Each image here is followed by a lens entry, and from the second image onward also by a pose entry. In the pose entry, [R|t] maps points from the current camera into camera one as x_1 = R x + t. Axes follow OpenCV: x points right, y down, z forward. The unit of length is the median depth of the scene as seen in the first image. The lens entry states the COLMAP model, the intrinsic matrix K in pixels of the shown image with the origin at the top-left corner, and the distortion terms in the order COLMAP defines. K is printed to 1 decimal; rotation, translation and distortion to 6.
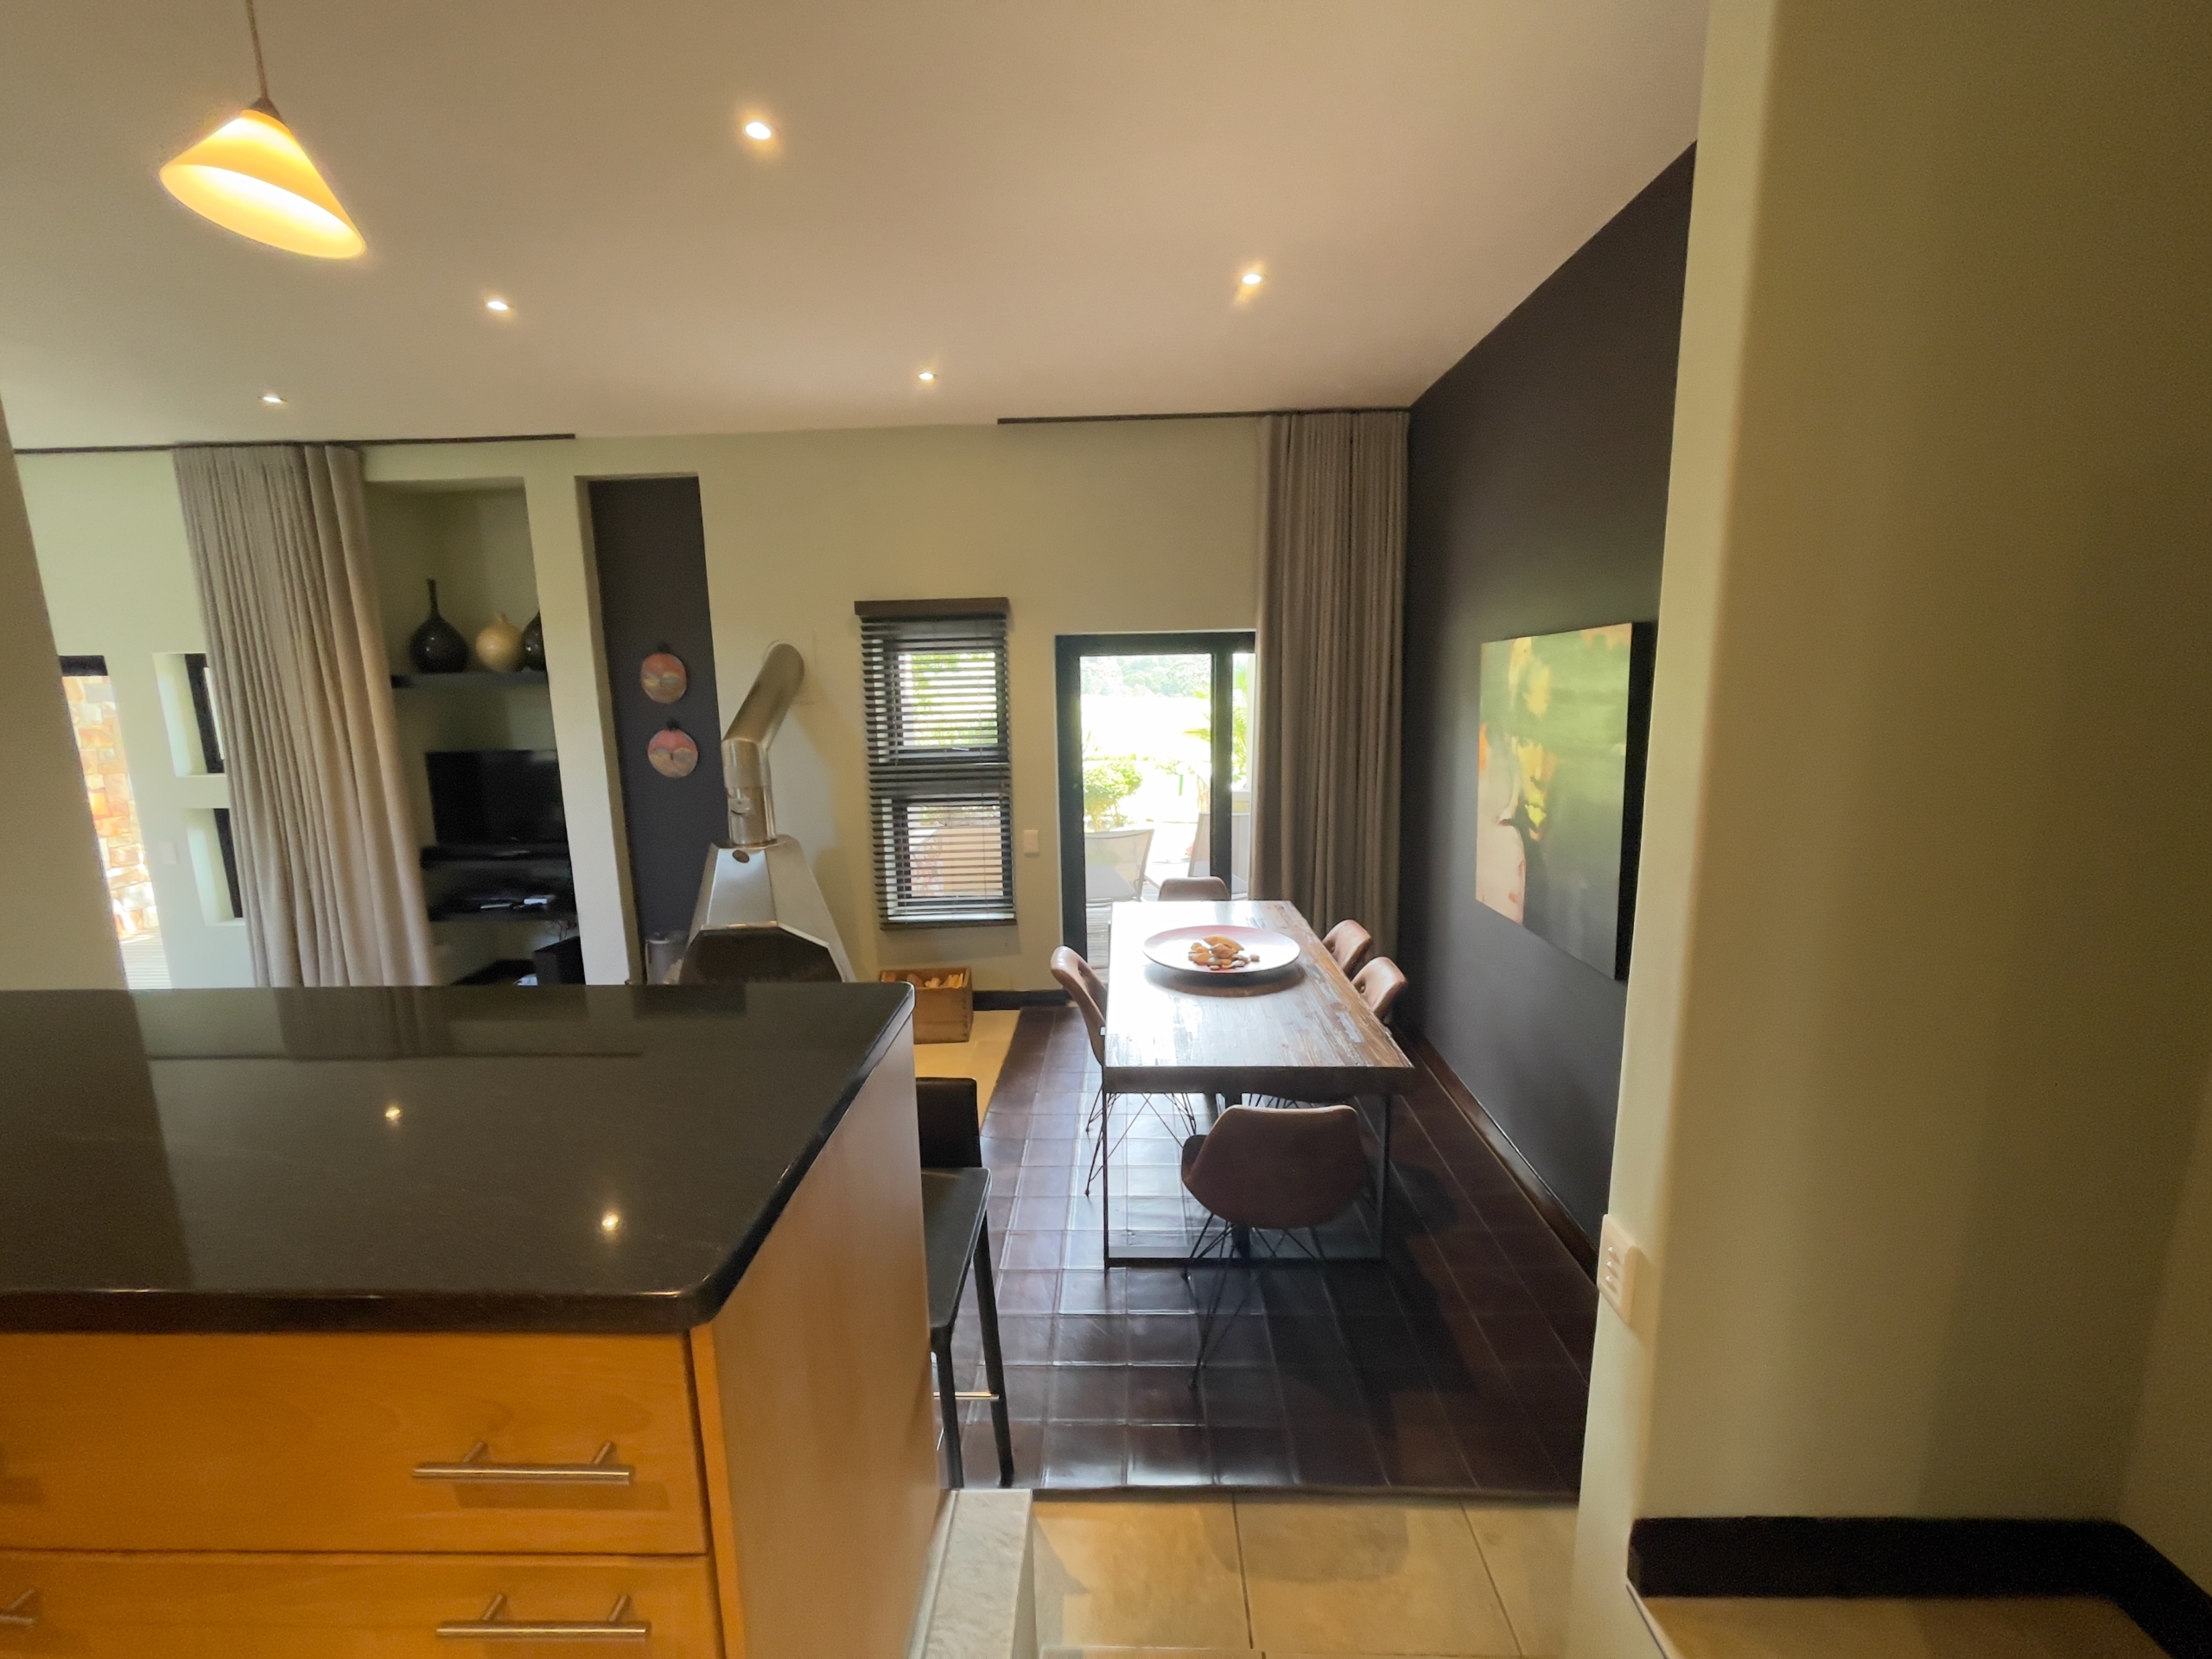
lens RADIAL K [[895.3, 0, 1095.6], [0, 895.3, 831.2], [0, 0, 1]] dist [-0.002541, -0.000504]
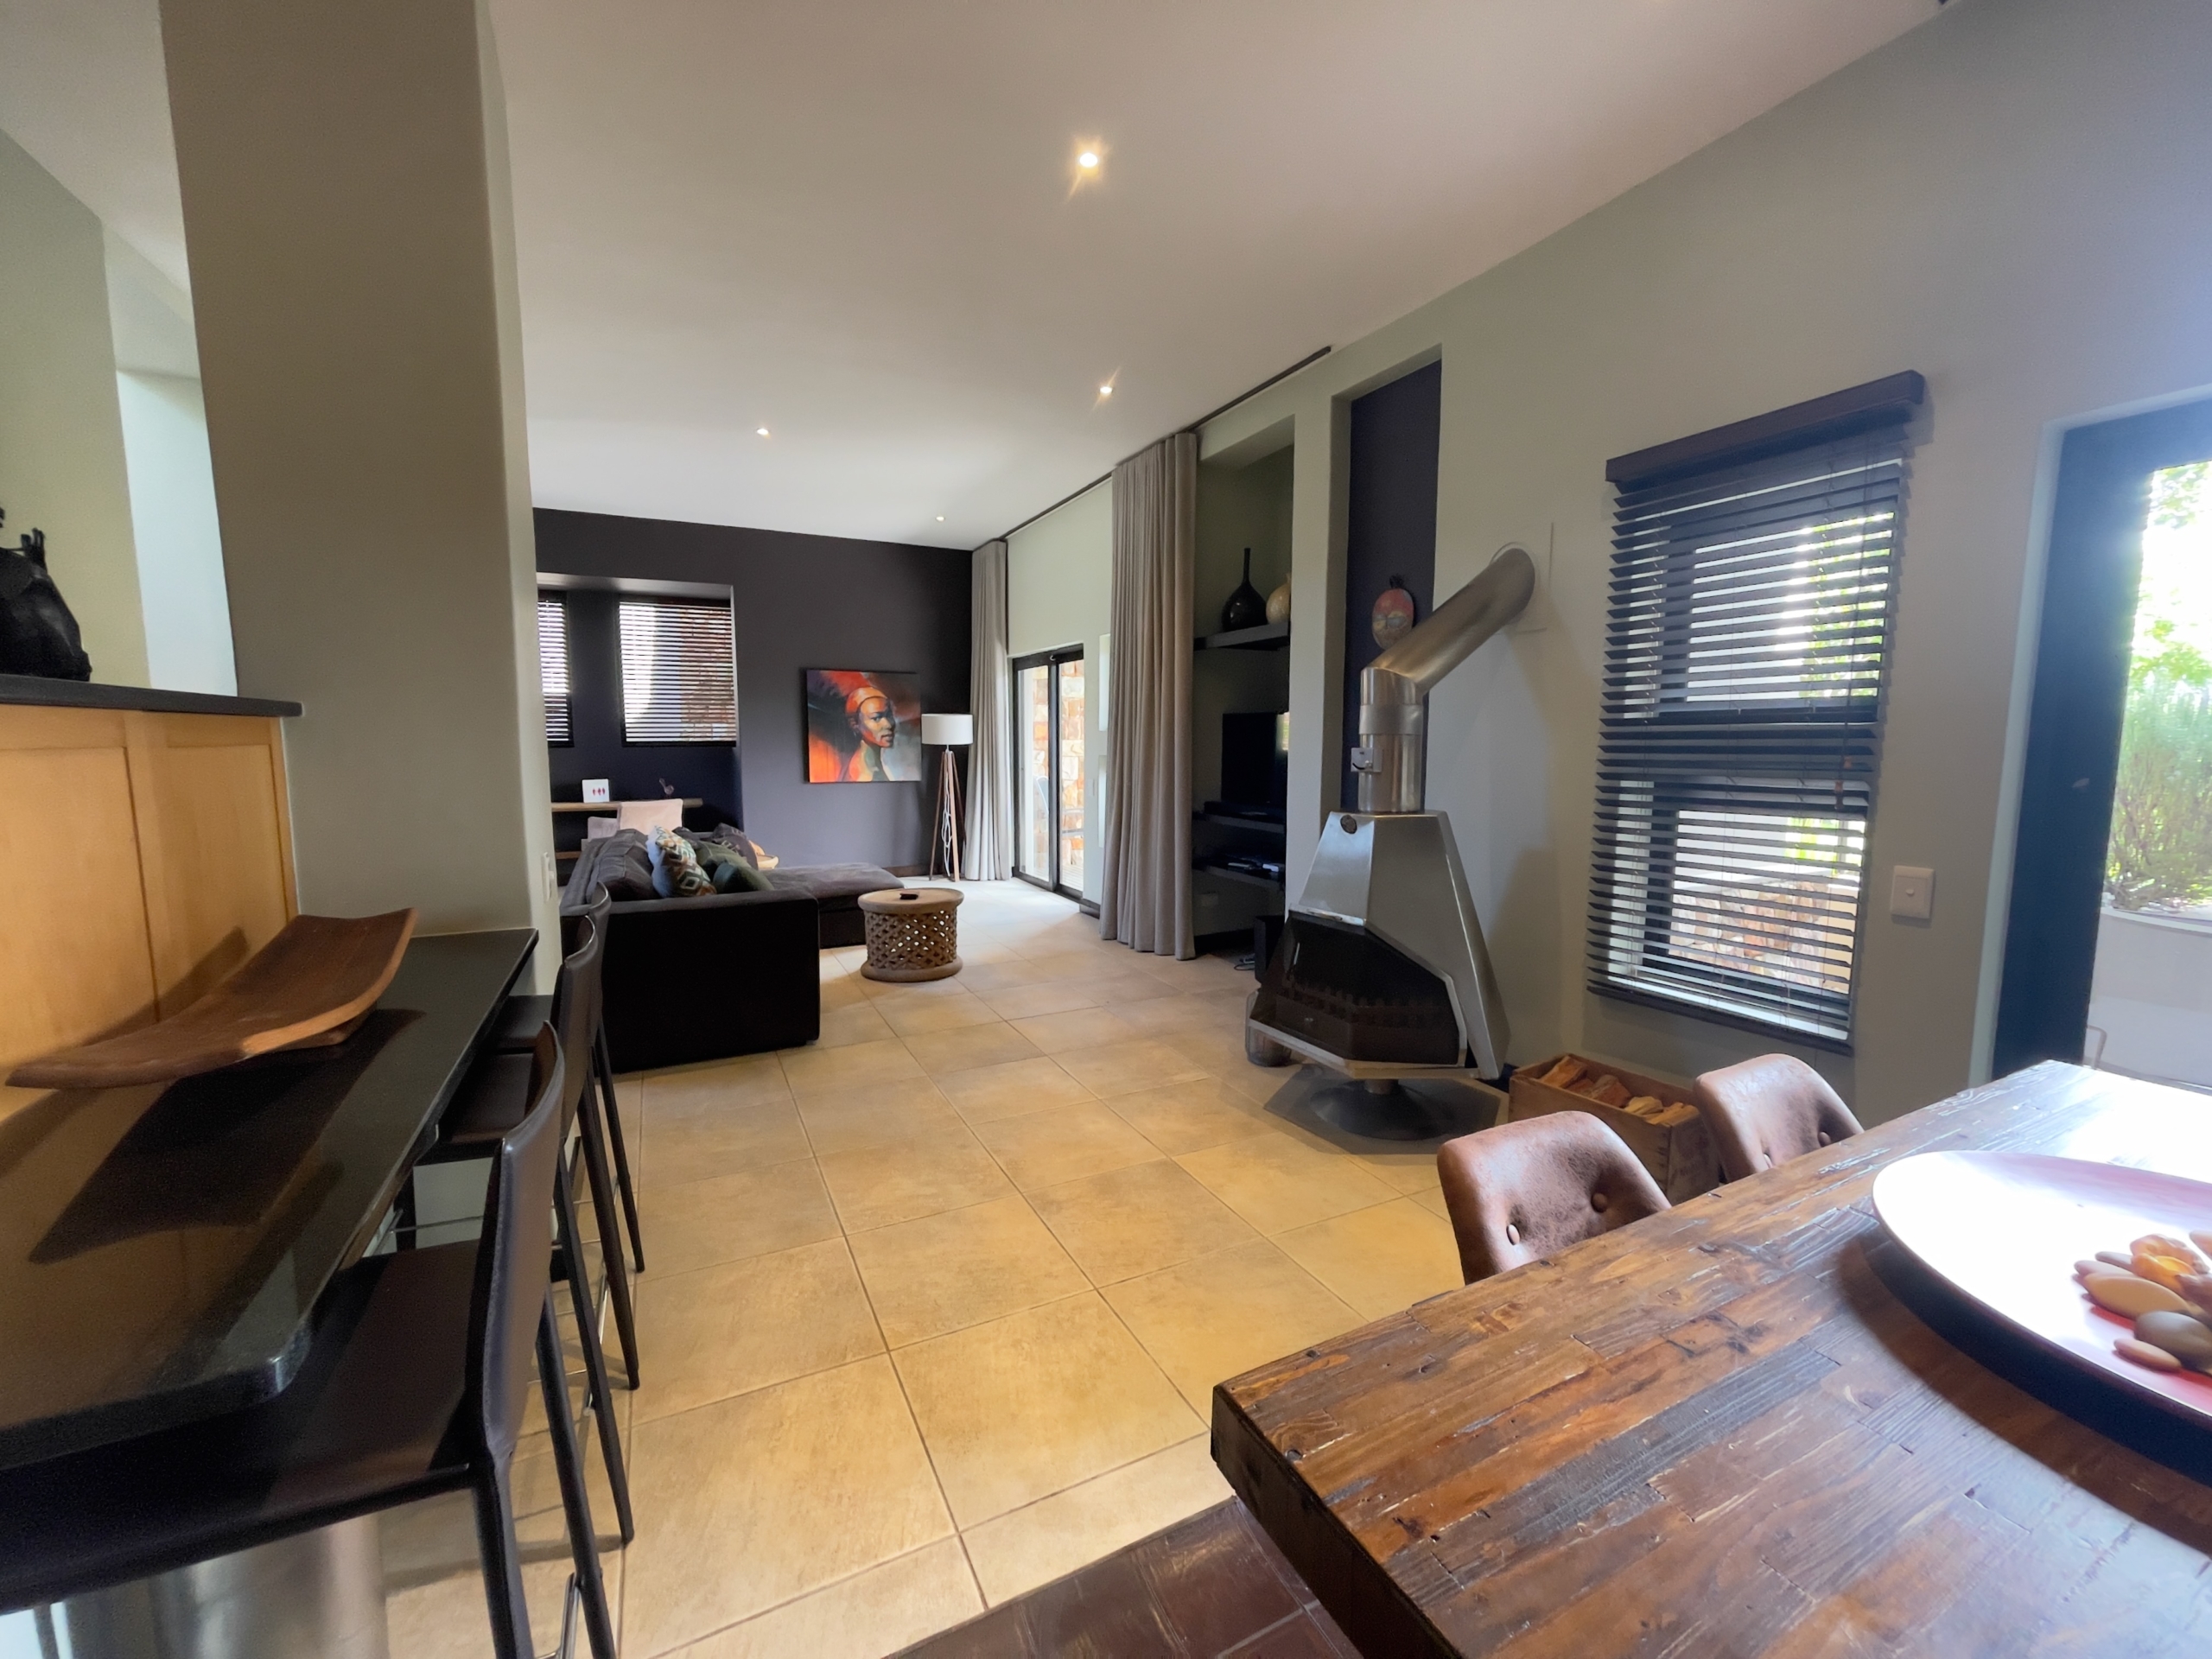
lens RADIAL K [[895.3, 0, 1095.6], [0, 895.3, 831.2], [0, 0, 1]] dist [-0.002541, -0.000504]
pose [[0.456139, 0.114550, -0.882505, 0.143396], [-0.157055, 0.986477, 0.046869, 0.026109], [0.875940, 0.117223, 0.467962, 0.406543]]
